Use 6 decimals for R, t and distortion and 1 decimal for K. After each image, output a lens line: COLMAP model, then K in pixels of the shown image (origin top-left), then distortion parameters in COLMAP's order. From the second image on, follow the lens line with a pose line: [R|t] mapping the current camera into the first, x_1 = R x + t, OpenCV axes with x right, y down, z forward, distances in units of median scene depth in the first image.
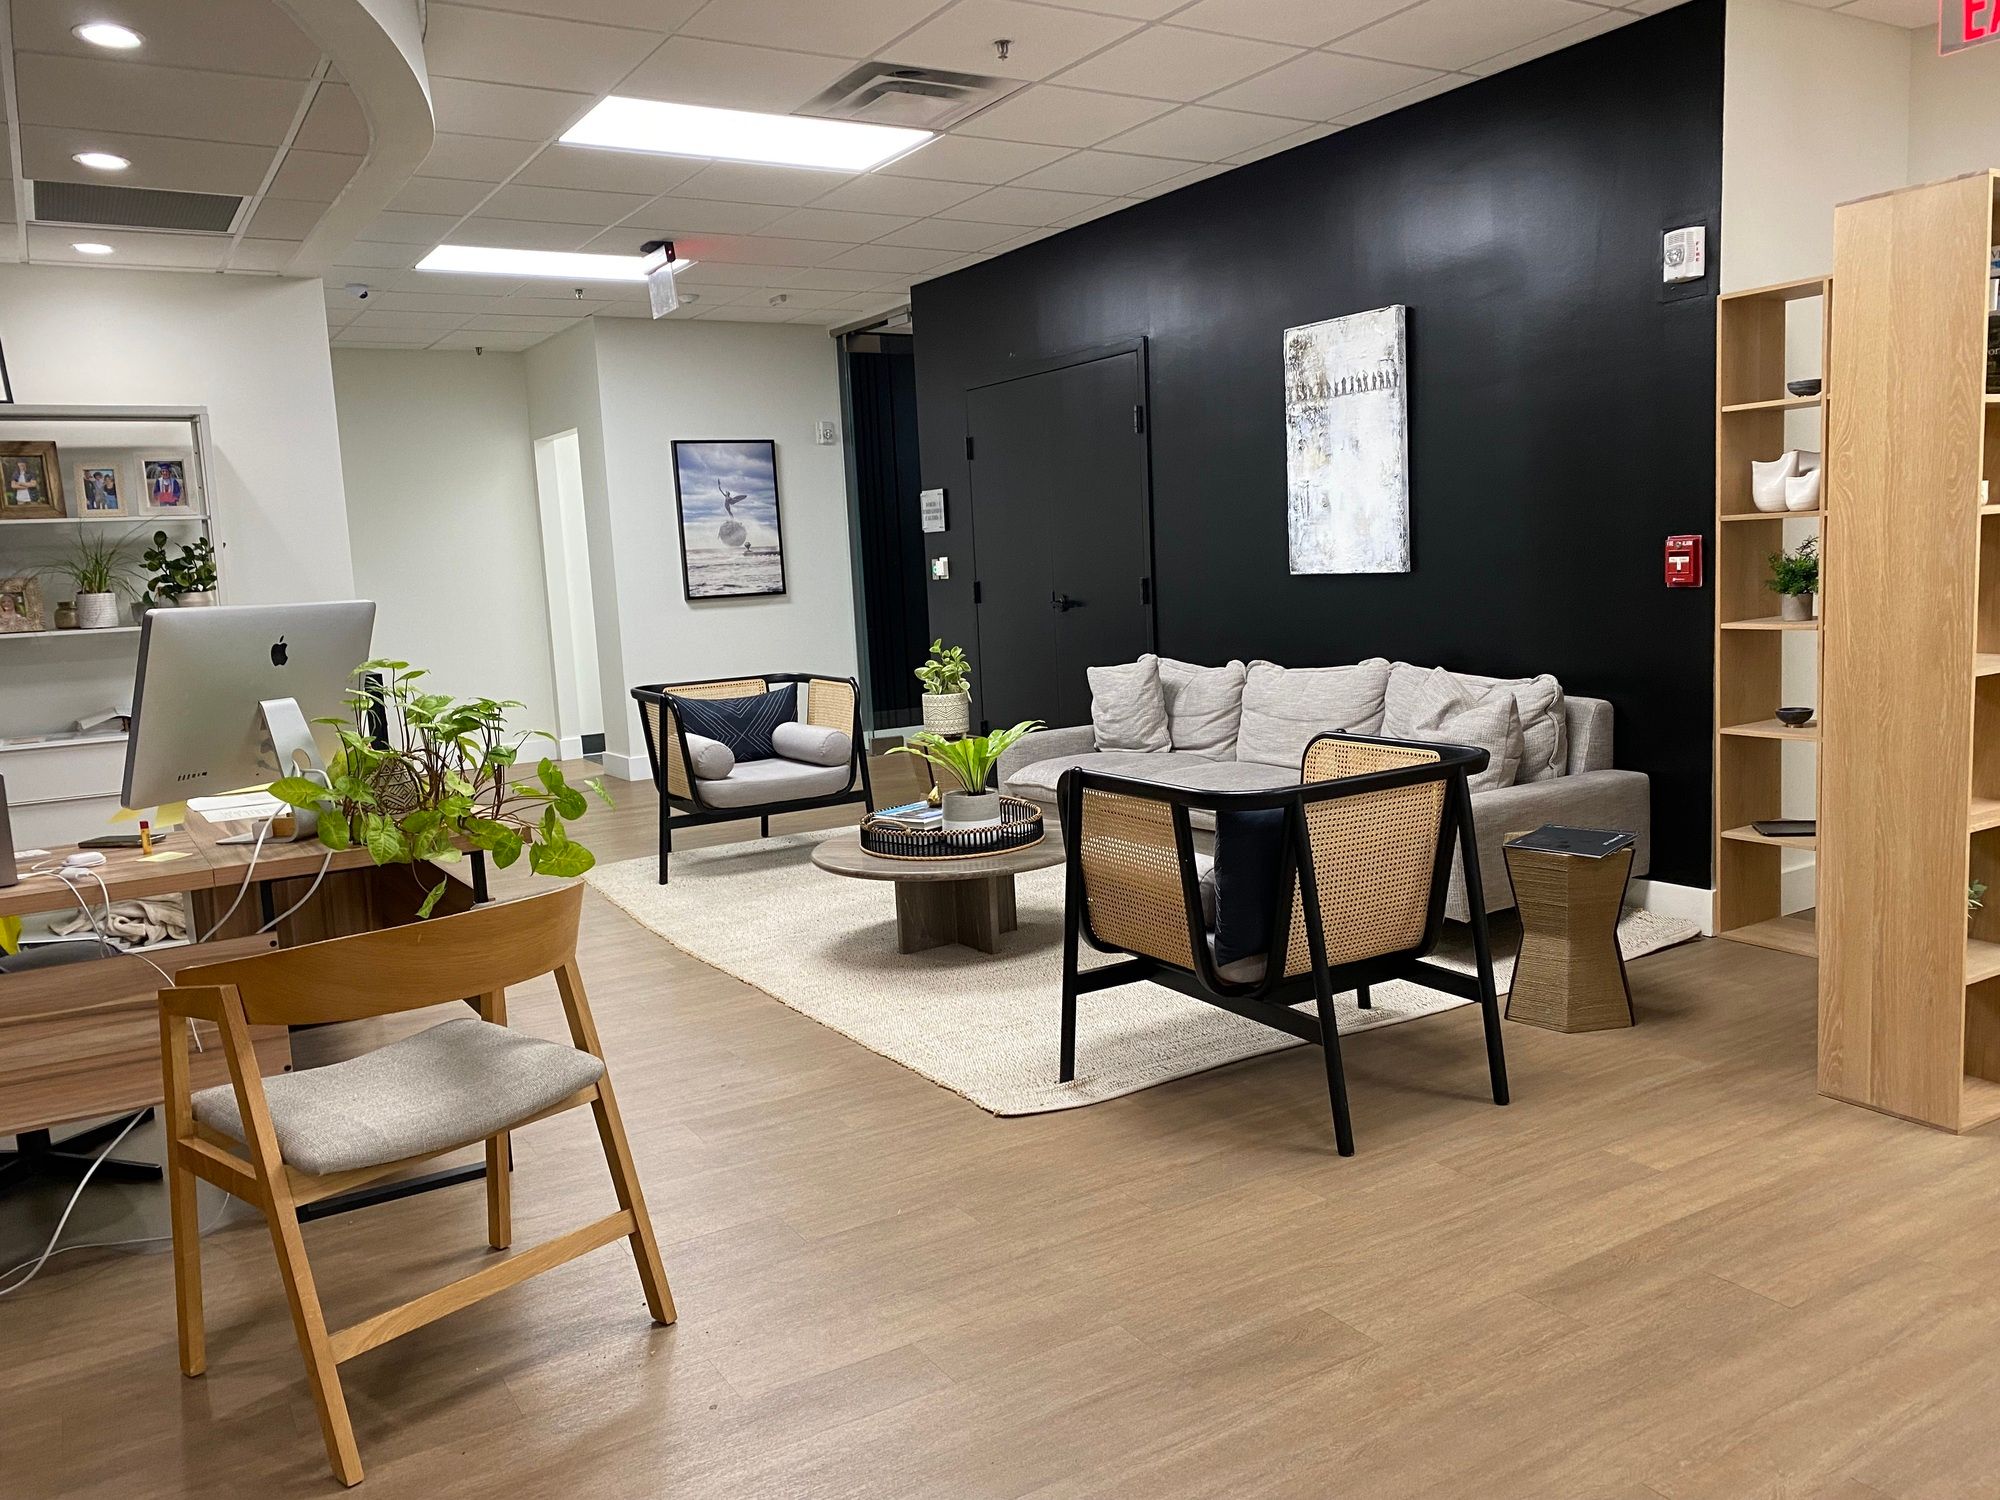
lens RADIAL K [[1527.0, 0, 997.3], [0, 1527.0, 739.0], [0, 0, 1]] dist [0.057222, -0.011740]
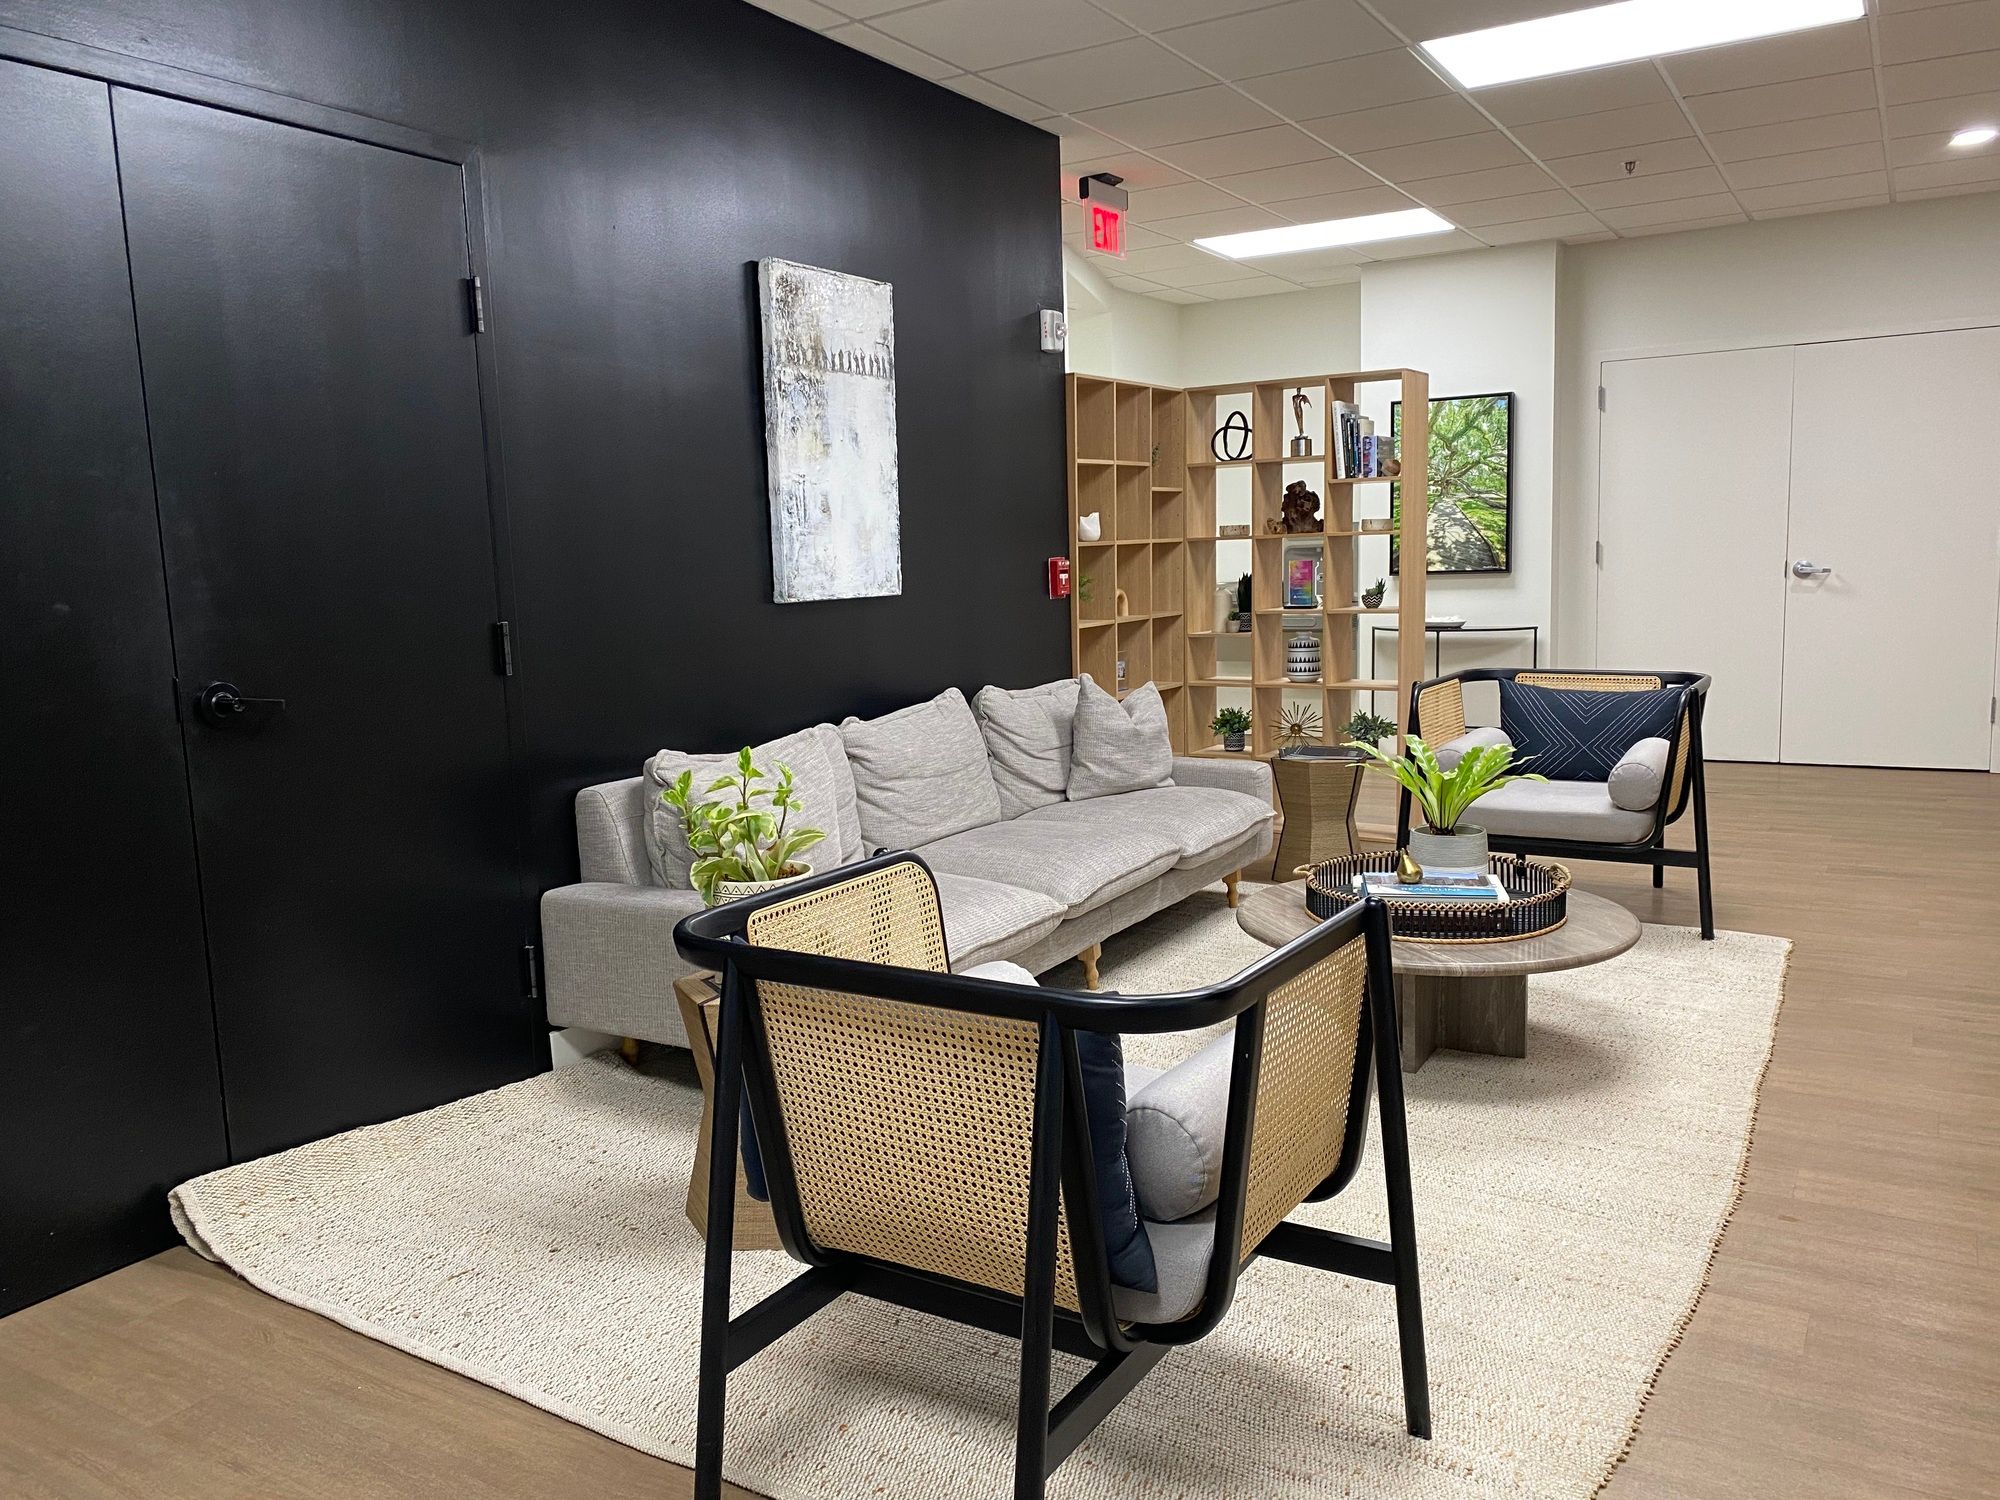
lens RADIAL K [[1527.0, 0, 1007.9], [0, 1527.0, 759.3], [0, 0, 1]] dist [0.057222, -0.011740]
pose [[-0.462202, -0.058746, 0.884827, -0.515448], [0.163678, 0.975007, 0.150233, -0.131951], [-0.871538, 0.214265, -0.441035, 1.293917]]
